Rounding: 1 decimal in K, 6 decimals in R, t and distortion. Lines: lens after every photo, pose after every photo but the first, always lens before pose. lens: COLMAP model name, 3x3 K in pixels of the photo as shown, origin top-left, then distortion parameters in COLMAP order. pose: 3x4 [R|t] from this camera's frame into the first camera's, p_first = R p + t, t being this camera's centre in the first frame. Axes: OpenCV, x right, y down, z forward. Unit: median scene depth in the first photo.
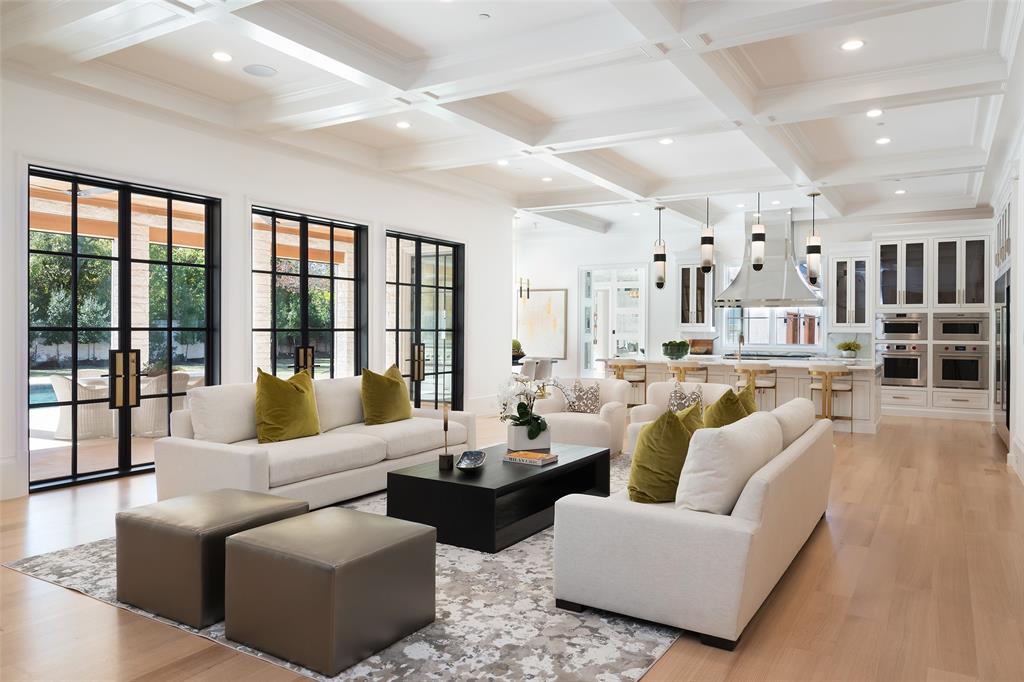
lens RADIAL K [[678.6, 0, 513.6], [0, 678.6, 334.8], [0, 0, 1]] dist [-0.001814, -0.002091]
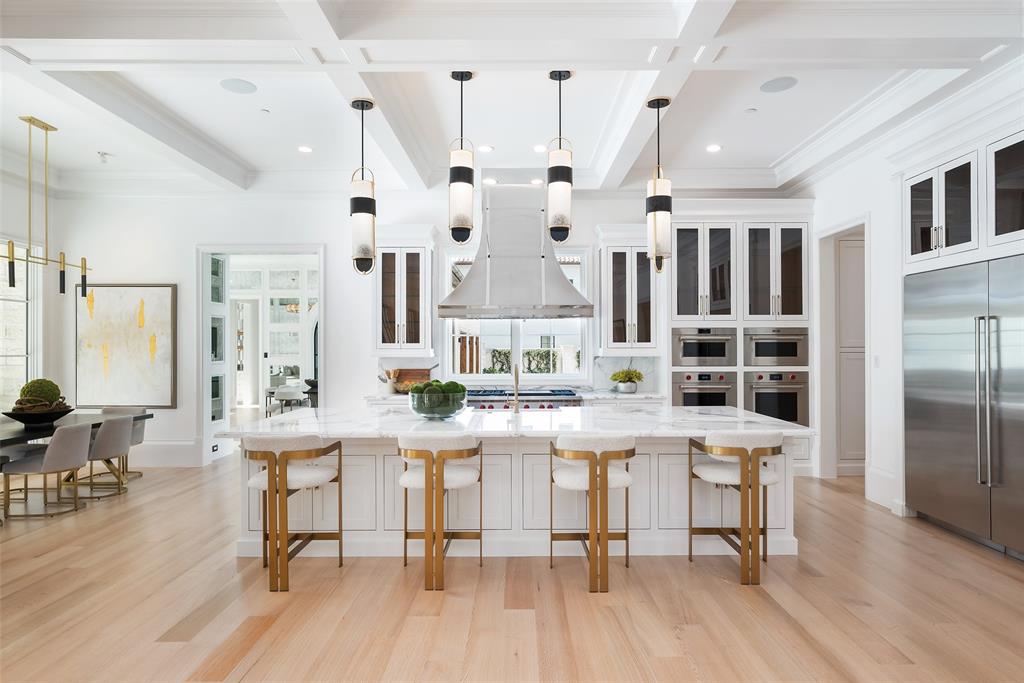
lens RADIAL K [[634.2, 0, 515.5], [0, 634.2, 343.7], [0, 0, 1]] dist [-0.003035, 0.000168]
pose [[0.867721, 0.000243, 0.497052, 0.084717], [0.011197, 0.999737, -0.020034, -0.005053], [-0.496926, 0.022949, 0.867489, 0.554138]]
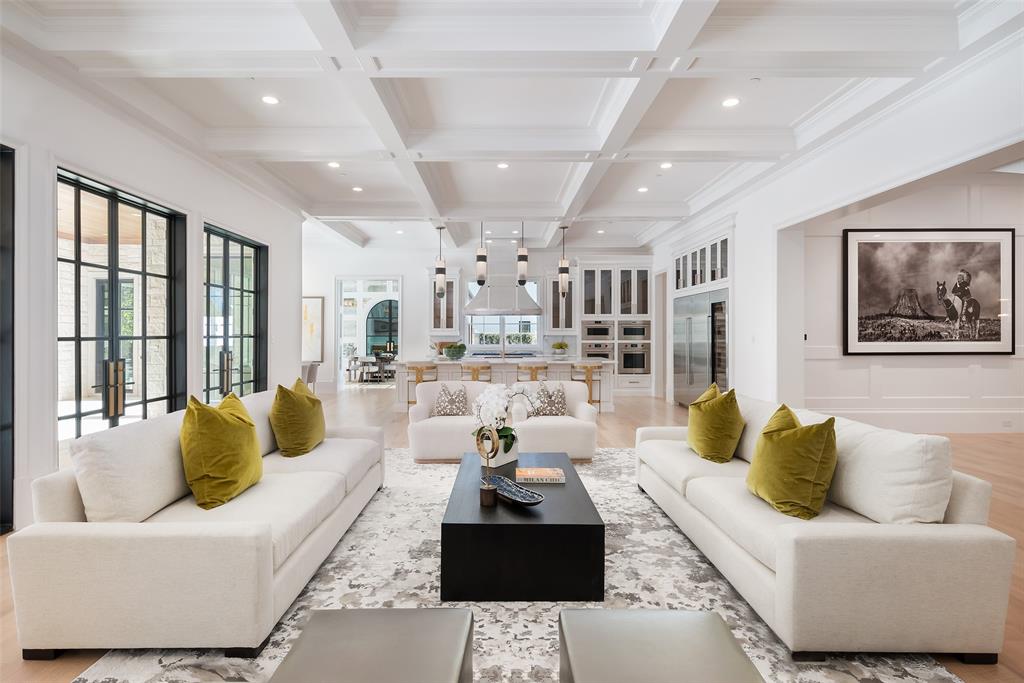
lens RADIAL K [[548.6, 0, 508.3], [0, 548.6, 333.3], [0, 0, 1]] dist [0.001578, 0.000334]
pose [[0.866142, -0.007286, 0.499745, -0.142273], [0.011373, 0.999922, -0.005132, -0.002919], [-0.499669, 0.010129, 0.866157, 0.138541]]
